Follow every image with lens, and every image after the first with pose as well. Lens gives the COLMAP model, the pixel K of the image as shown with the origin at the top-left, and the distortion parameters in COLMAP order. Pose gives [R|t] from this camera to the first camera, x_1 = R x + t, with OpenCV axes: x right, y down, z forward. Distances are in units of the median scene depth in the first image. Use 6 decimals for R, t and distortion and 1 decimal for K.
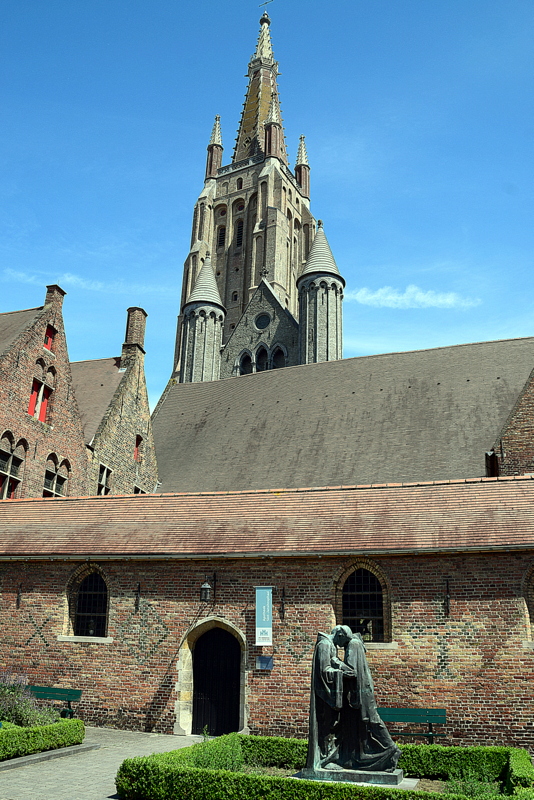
lens RADIAL K [[667.7, 0, 267.0], [0, 667.7, 400.0], [0, 0, 1]] dist [-0.150854, 0.116919]
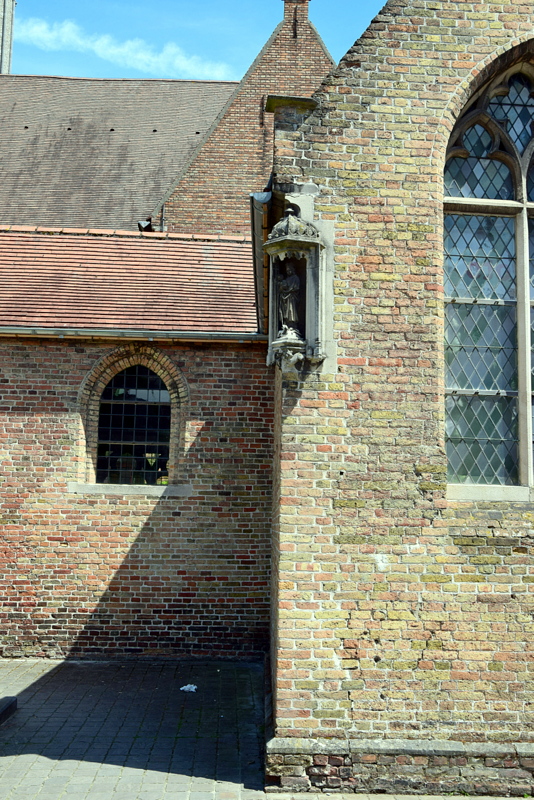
lens RADIAL K [[847.8, 0, 267.0], [0, 847.8, 400.0], [0, 0, 1]] dist [0.001184, 0.009623]
pose [[0.934535, 0.043412, 0.353214, 0.164123], [-0.124737, 0.969523, 0.210869, 0.059520], [-0.333295, -0.241124, 0.911468, 0.125092]]
